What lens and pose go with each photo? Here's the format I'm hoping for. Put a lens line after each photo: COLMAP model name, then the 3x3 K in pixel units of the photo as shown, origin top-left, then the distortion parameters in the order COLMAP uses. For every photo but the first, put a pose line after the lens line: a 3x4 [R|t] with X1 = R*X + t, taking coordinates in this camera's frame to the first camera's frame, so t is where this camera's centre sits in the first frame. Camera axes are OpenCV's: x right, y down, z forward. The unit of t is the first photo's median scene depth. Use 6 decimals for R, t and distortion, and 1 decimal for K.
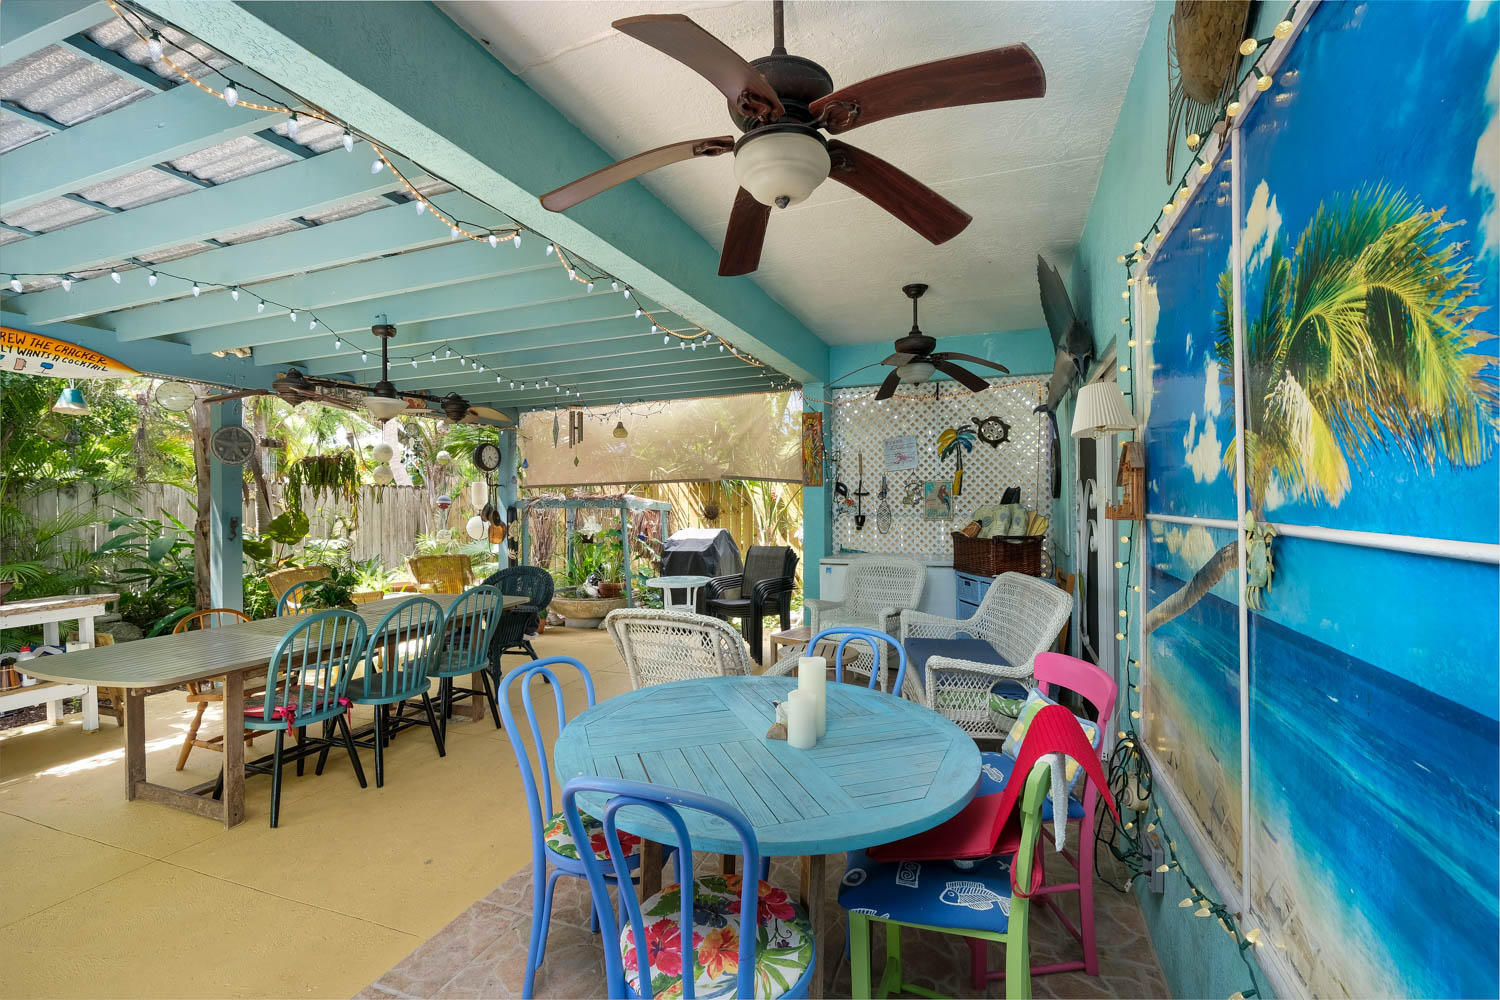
lens RADIAL K [[658.1, 0, 750.3], [0, 658.1, 497.1], [0, 0, 1]] dist [-0.001674, -0.000165]
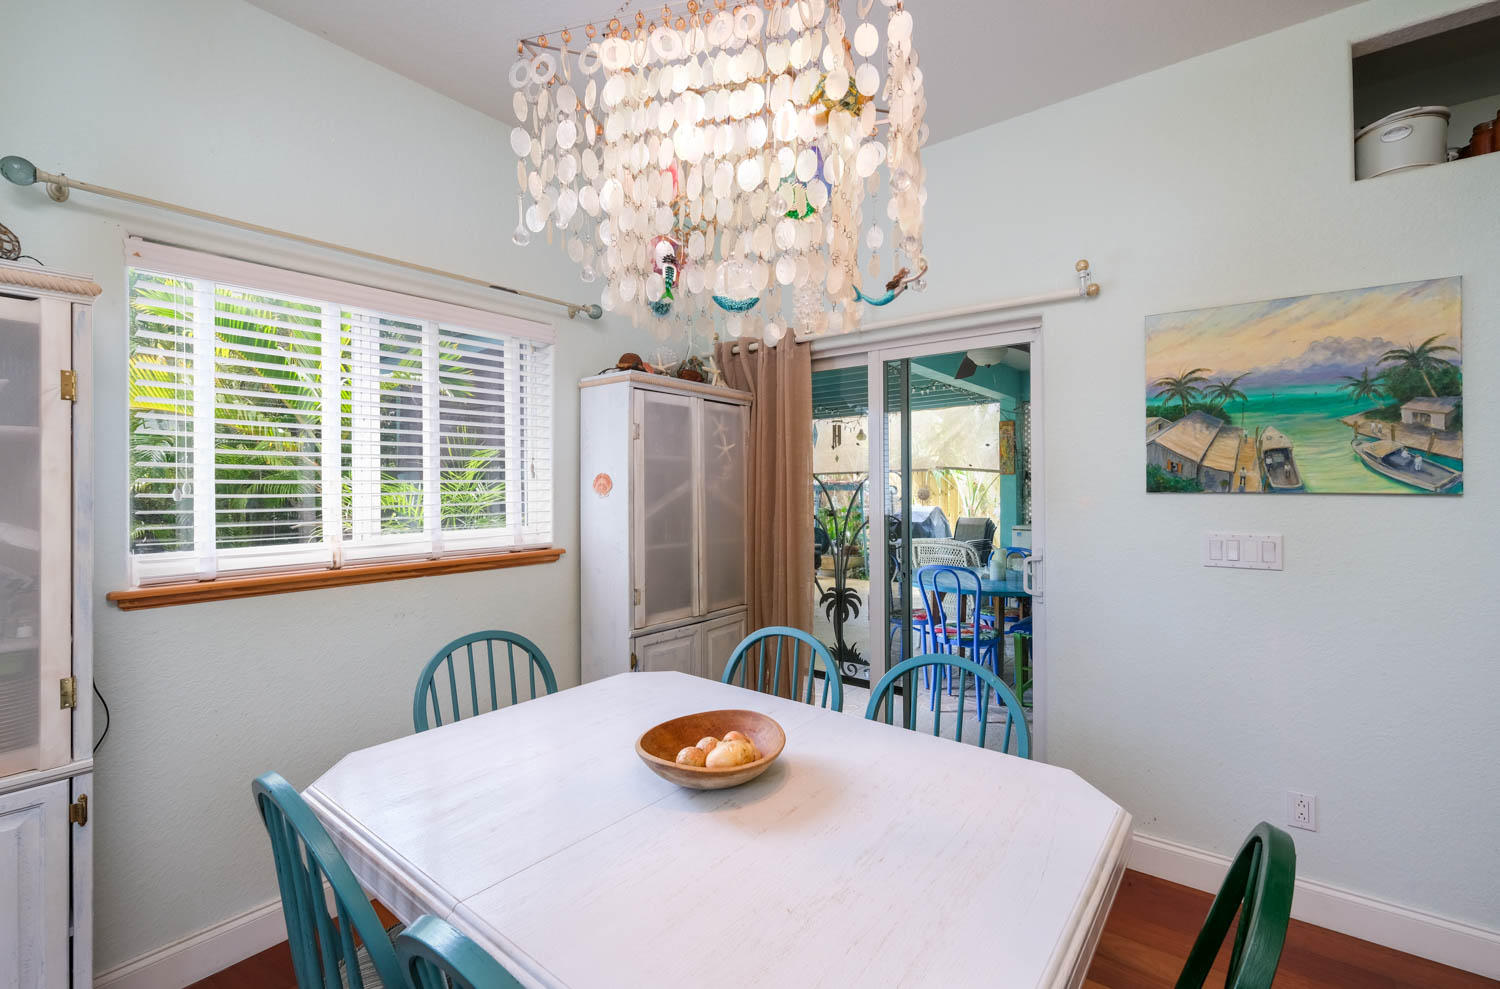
lens RADIAL K [[658.1, 0, 746.7], [0, 658.1, 492.5], [0, 0, 1]] dist [-0.001674, -0.000165]
pose [[0.959061, 0.002096, -0.283192, -0.038380], [0.001576, 0.999918, 0.012740, 0.003136], [0.283195, -0.012665, 0.958979, -0.481987]]
